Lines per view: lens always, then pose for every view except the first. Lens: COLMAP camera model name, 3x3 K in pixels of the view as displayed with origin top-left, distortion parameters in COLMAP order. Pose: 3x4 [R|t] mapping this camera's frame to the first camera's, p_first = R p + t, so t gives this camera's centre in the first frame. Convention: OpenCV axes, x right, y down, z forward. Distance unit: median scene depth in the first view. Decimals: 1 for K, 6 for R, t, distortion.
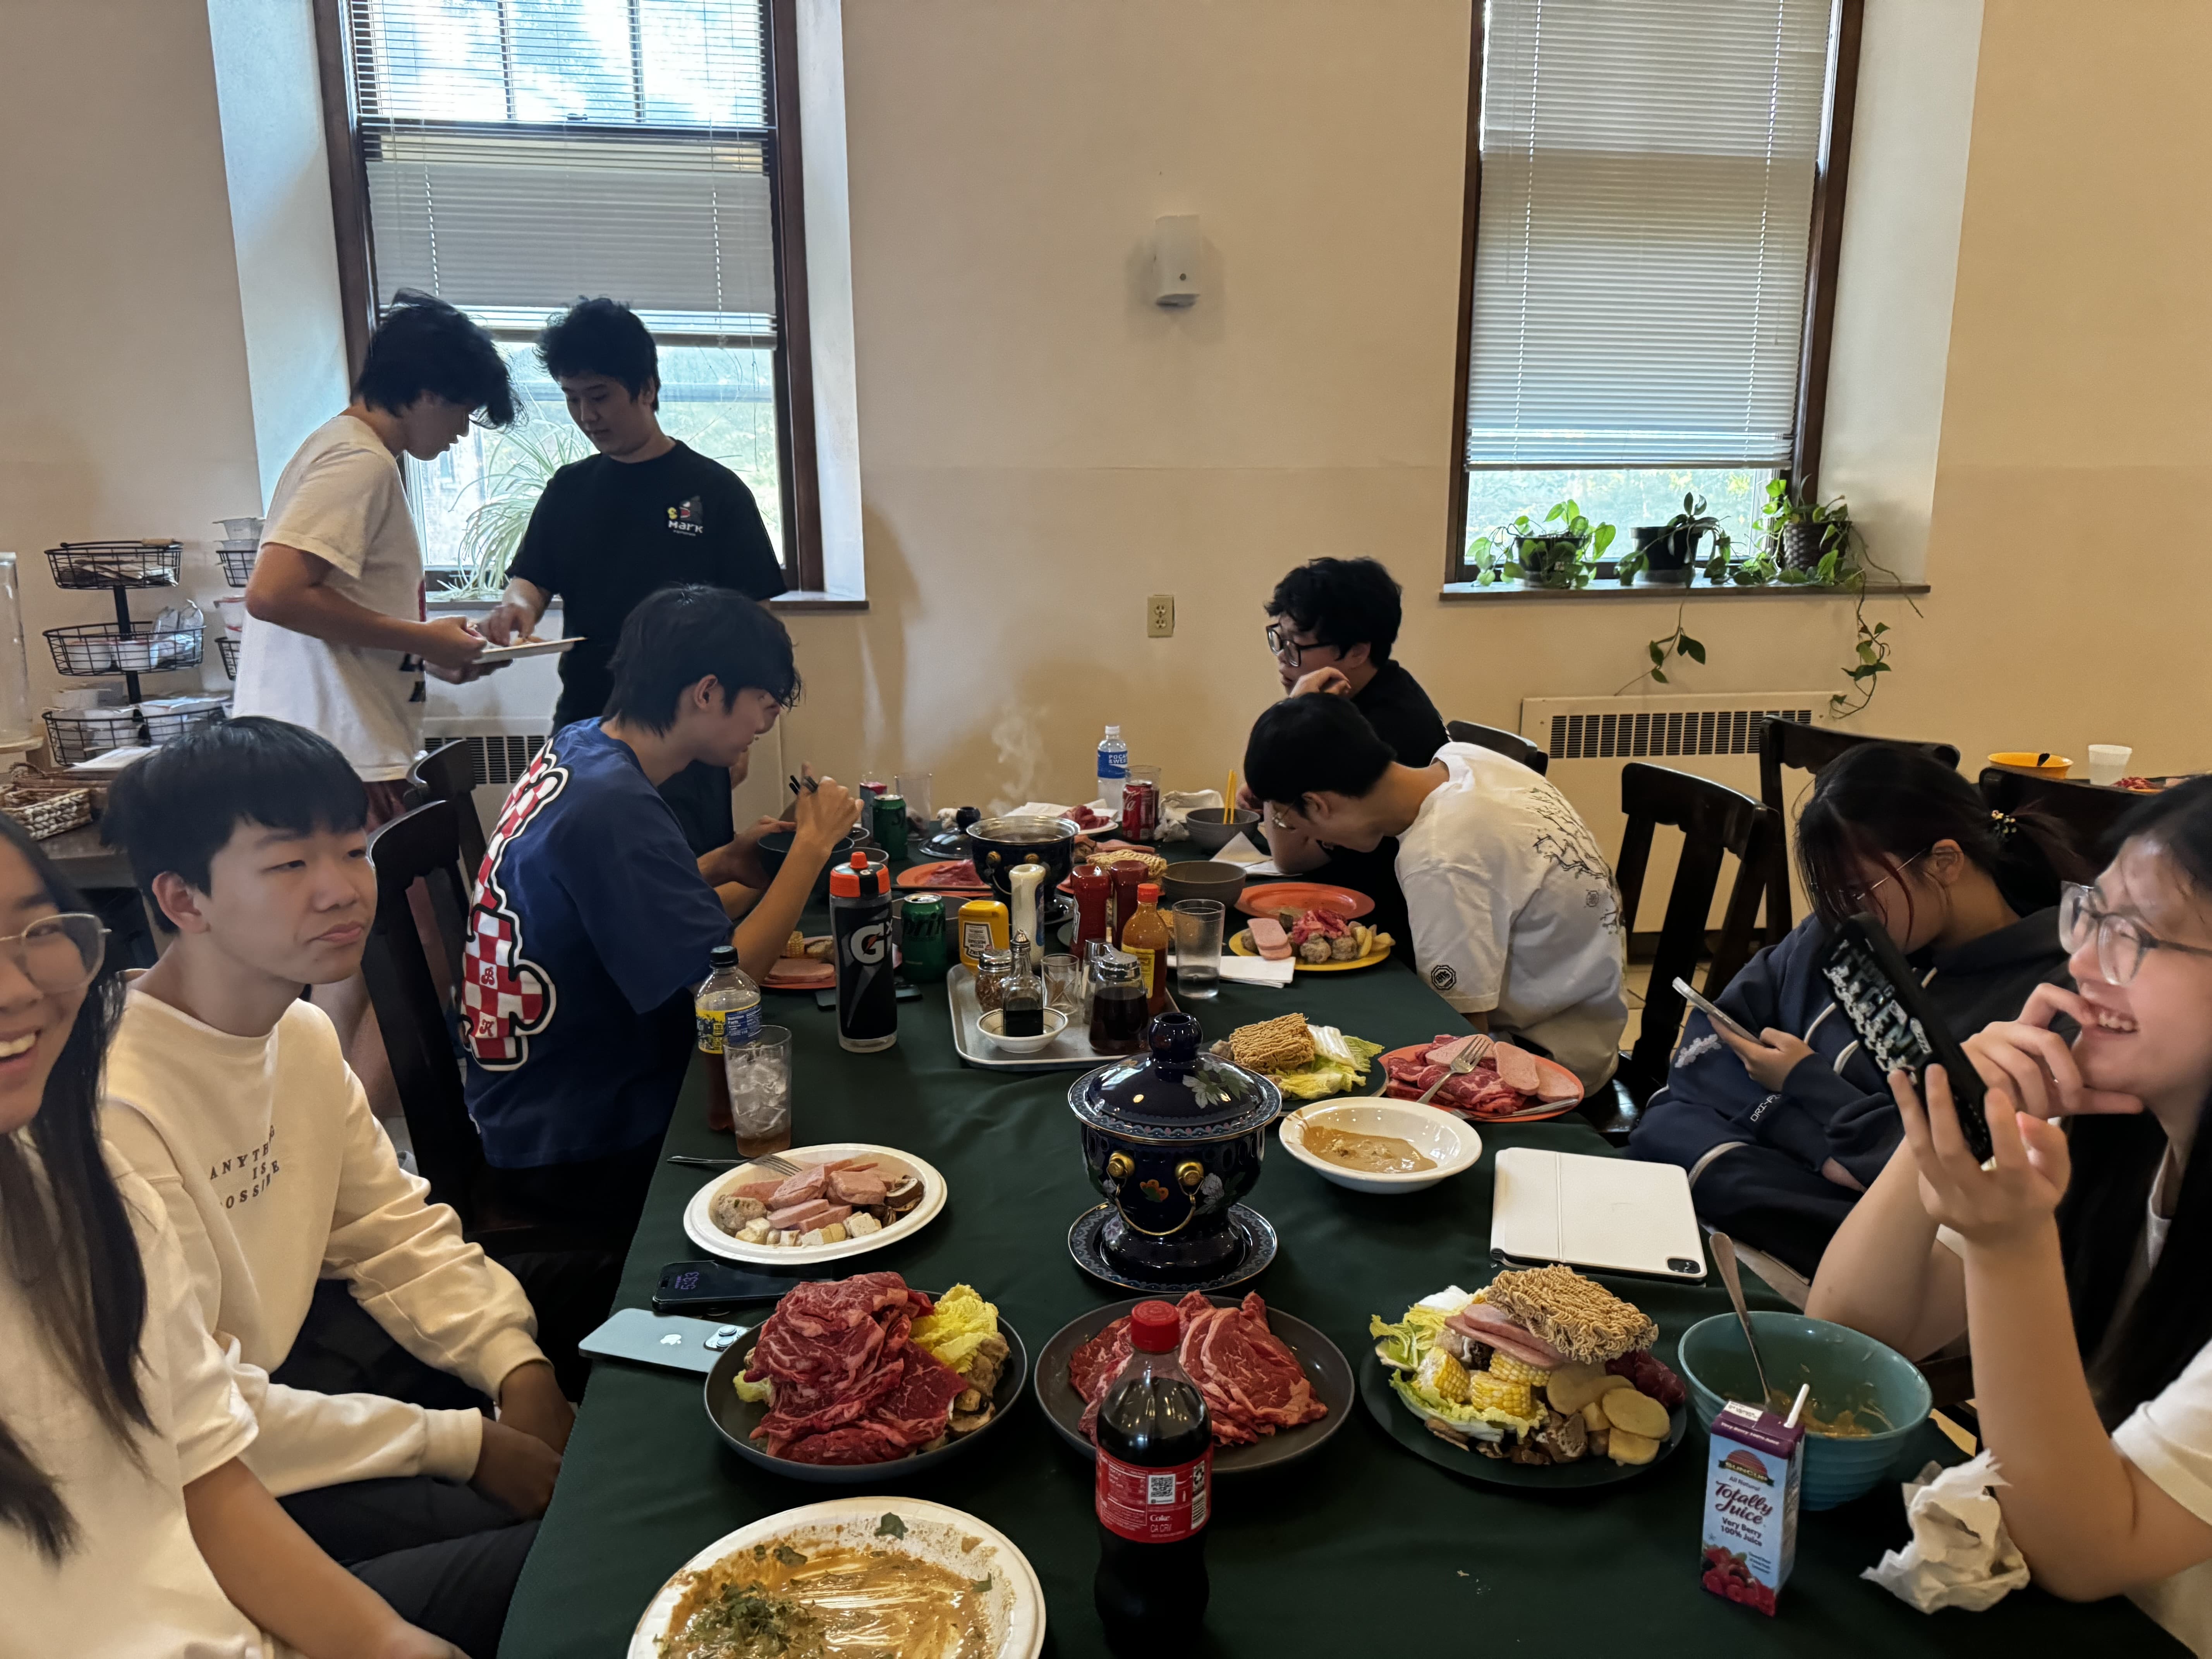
lens RADIAL K [[1700.0, 0, 1106.0], [0, 1700.0, 829.5], [0, 0, 1]] dist [0.007642, 0.004703]
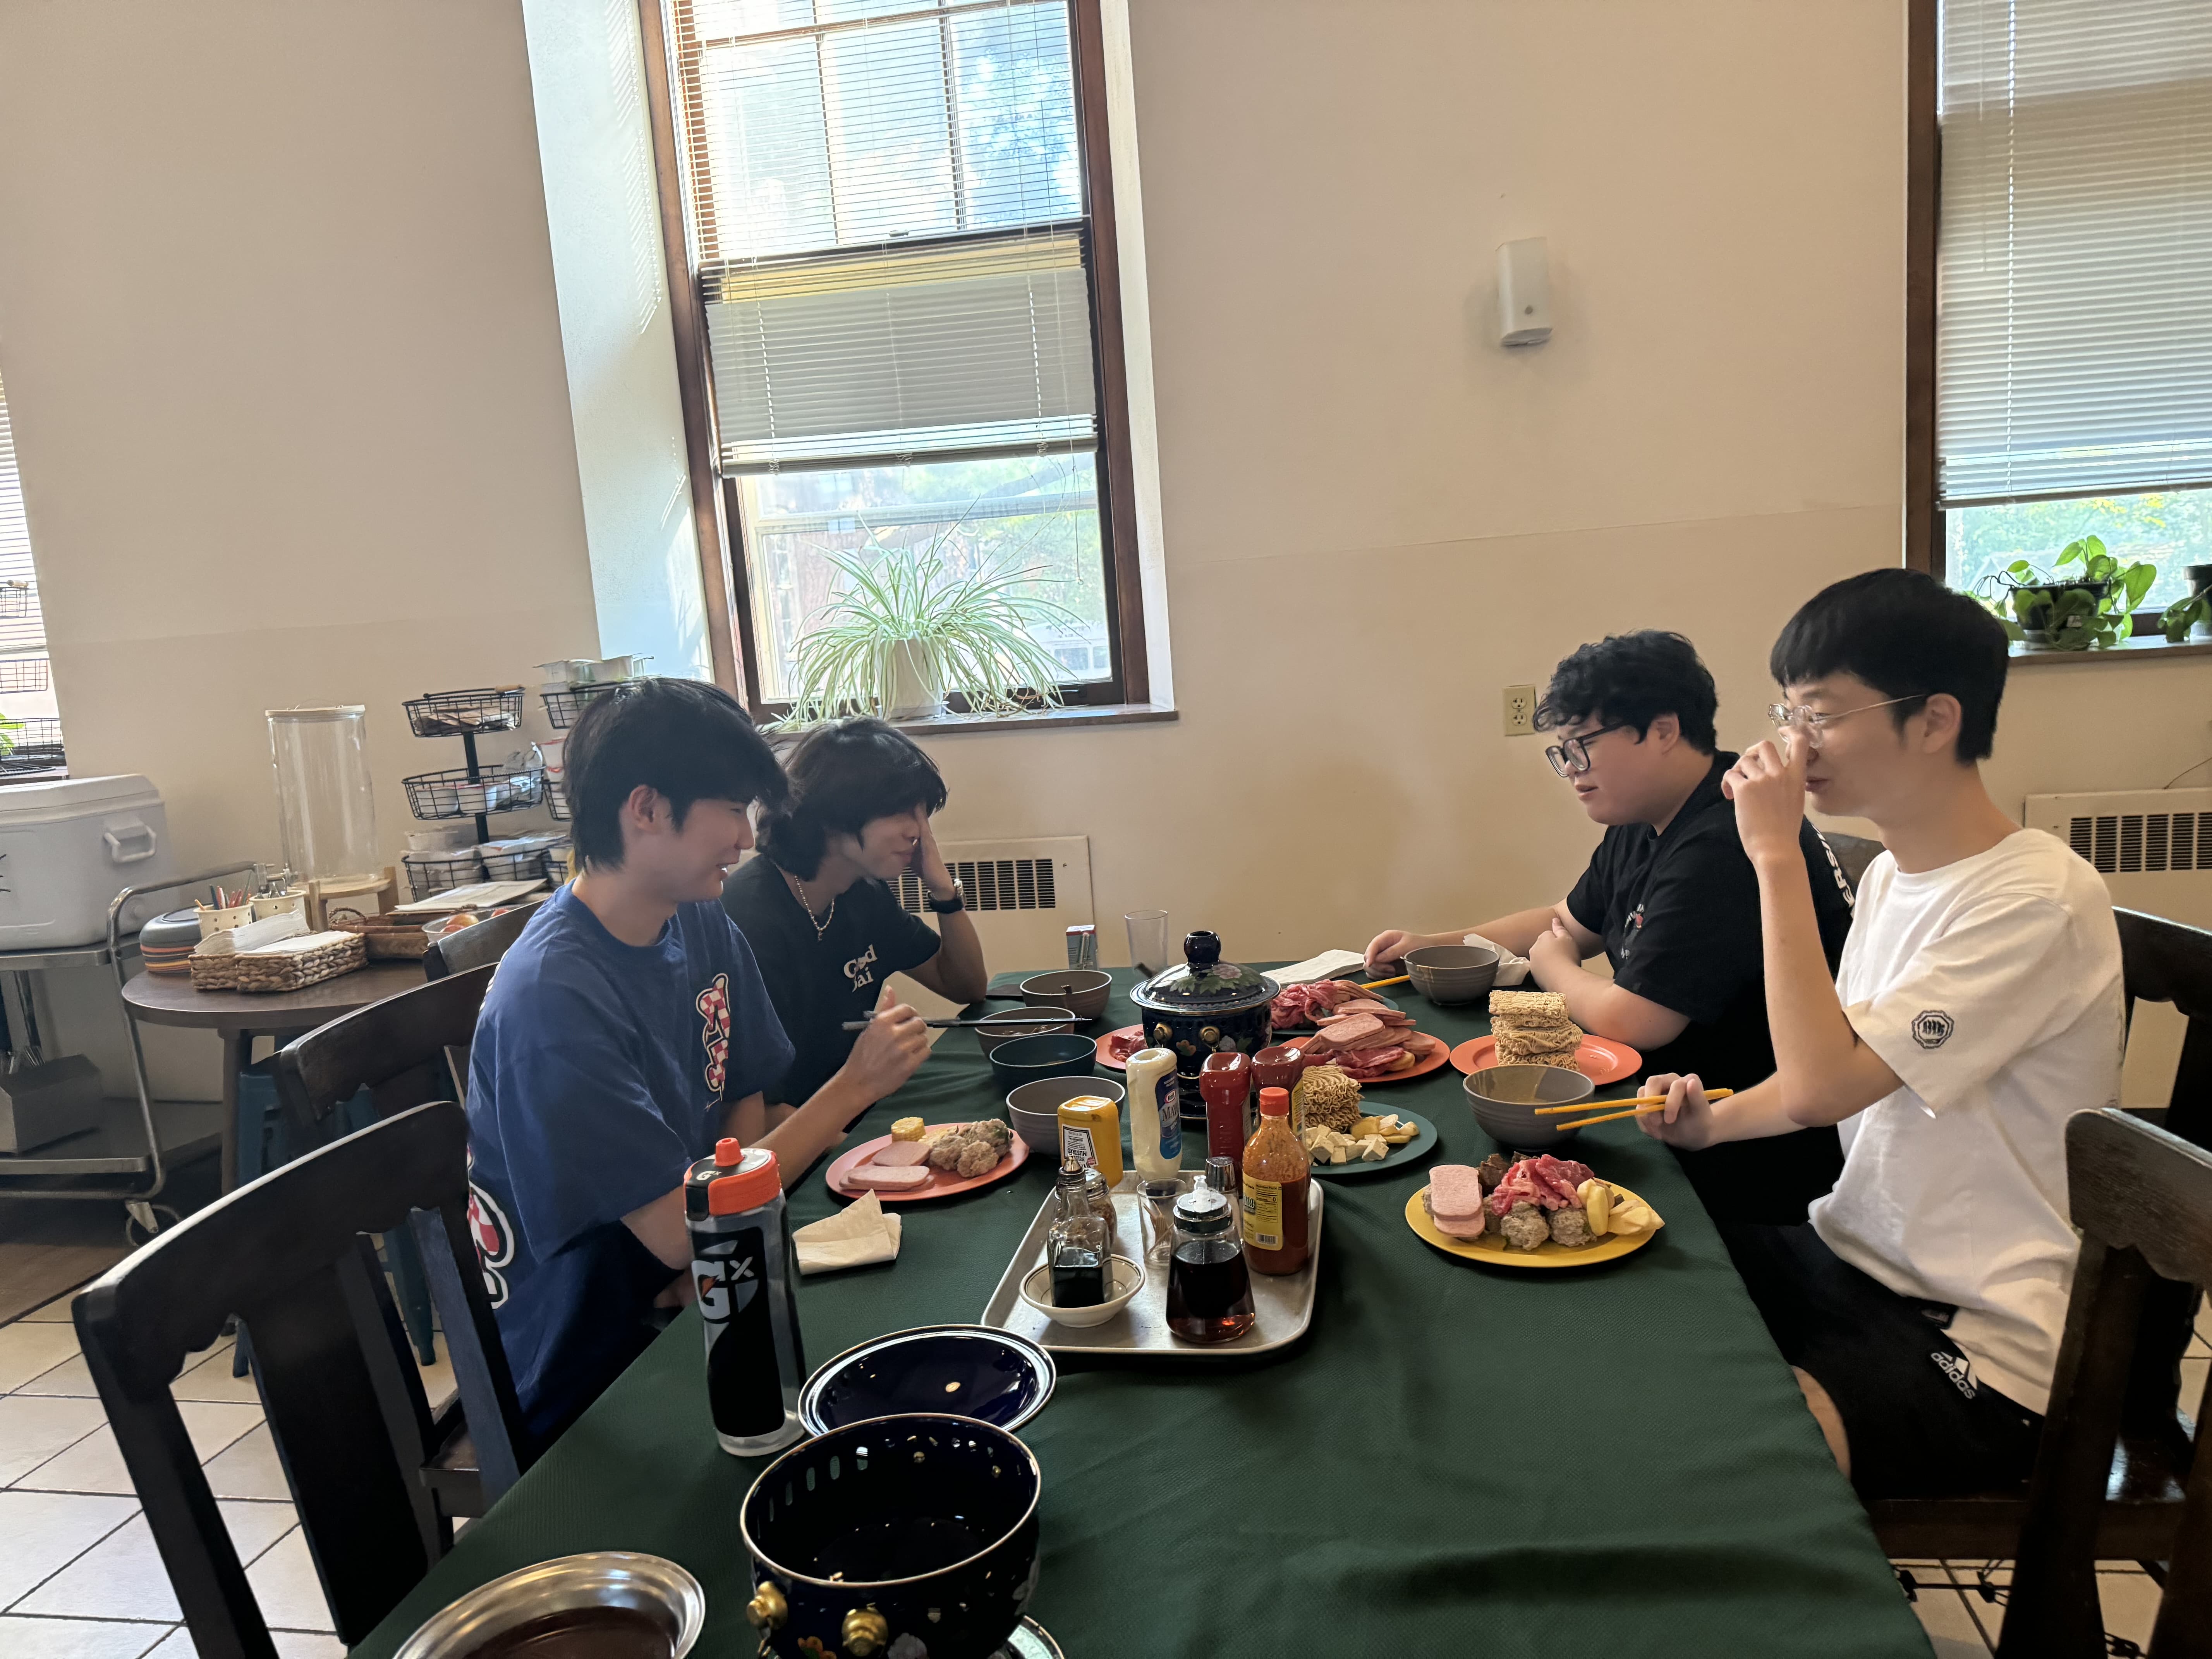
lens RADIAL K [[1559.0, 0, 1106.0], [0, 1559.0, 829.5], [0, 0, 1]] dist [0.120451, -0.176266]
pose [[0.943102, -0.021402, -0.331815, 0.098188], [0.004574, 0.998667, -0.051412, -0.029032], [0.332473, 0.046969, 0.941942, 0.201862]]
